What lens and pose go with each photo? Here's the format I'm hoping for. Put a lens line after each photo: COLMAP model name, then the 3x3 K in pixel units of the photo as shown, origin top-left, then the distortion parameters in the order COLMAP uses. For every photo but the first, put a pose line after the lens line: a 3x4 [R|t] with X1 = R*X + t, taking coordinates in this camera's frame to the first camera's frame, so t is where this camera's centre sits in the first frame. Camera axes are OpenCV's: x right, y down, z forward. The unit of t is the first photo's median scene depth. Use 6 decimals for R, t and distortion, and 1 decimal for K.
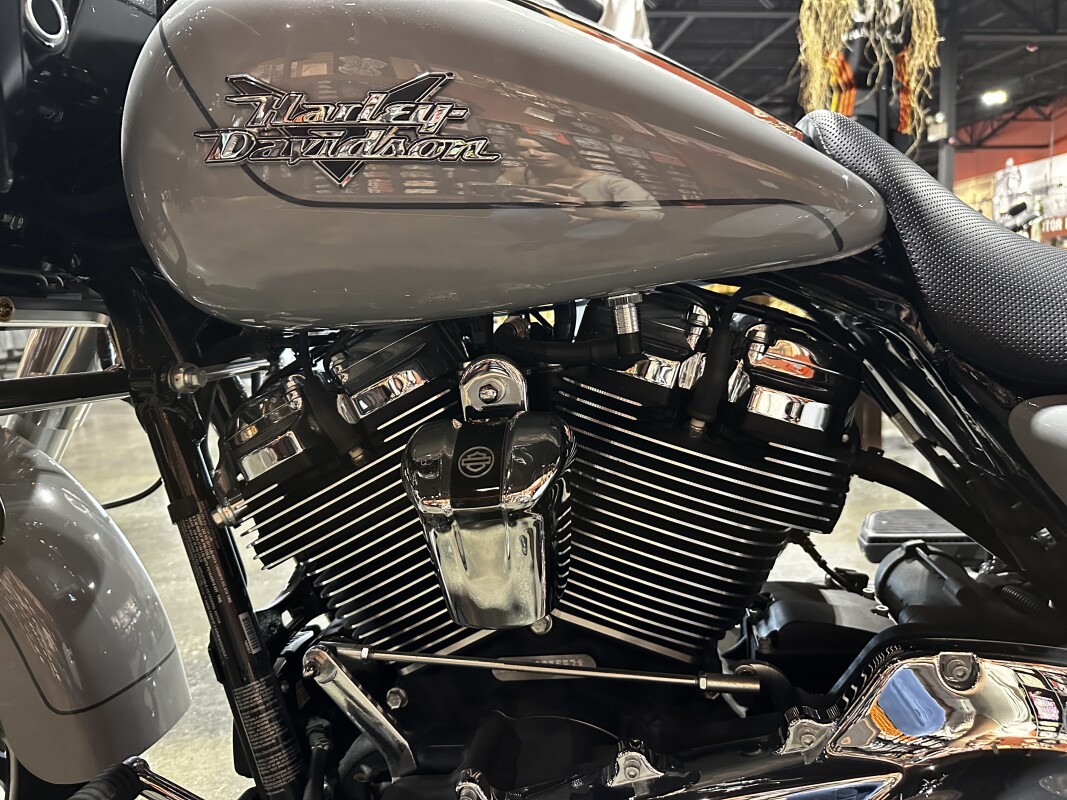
lens RADIAL K [[731.4, 0, 529.6], [0, 731.4, 401.9], [0, 0, 1]] dist [0.003428, -0.015927]
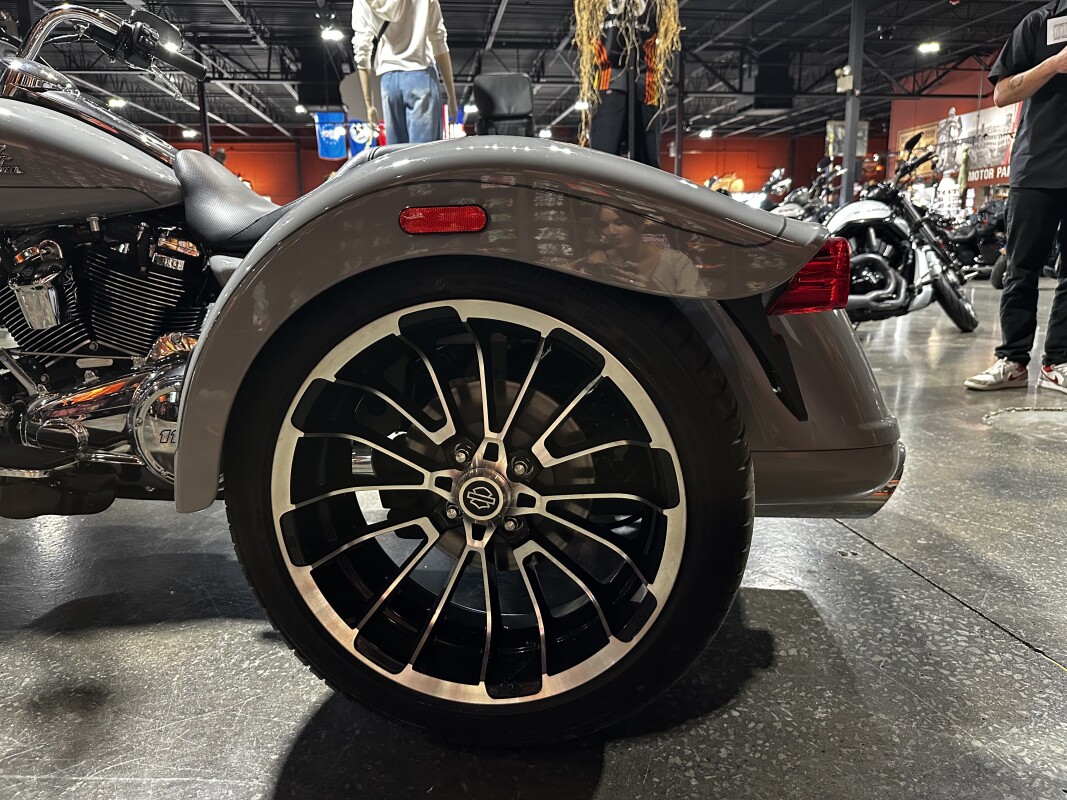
lens RADIAL K [[731.4, 0, 535.5], [0, 731.4, 395.5], [0, 0, 1]] dist [0.003428, -0.015927]
pose [[0.999674, 0.020605, 0.015080, 0.308726], [-0.021699, 0.996842, 0.076383, 0.047704], [-0.013459, -0.076685, 0.996965, -0.317544]]
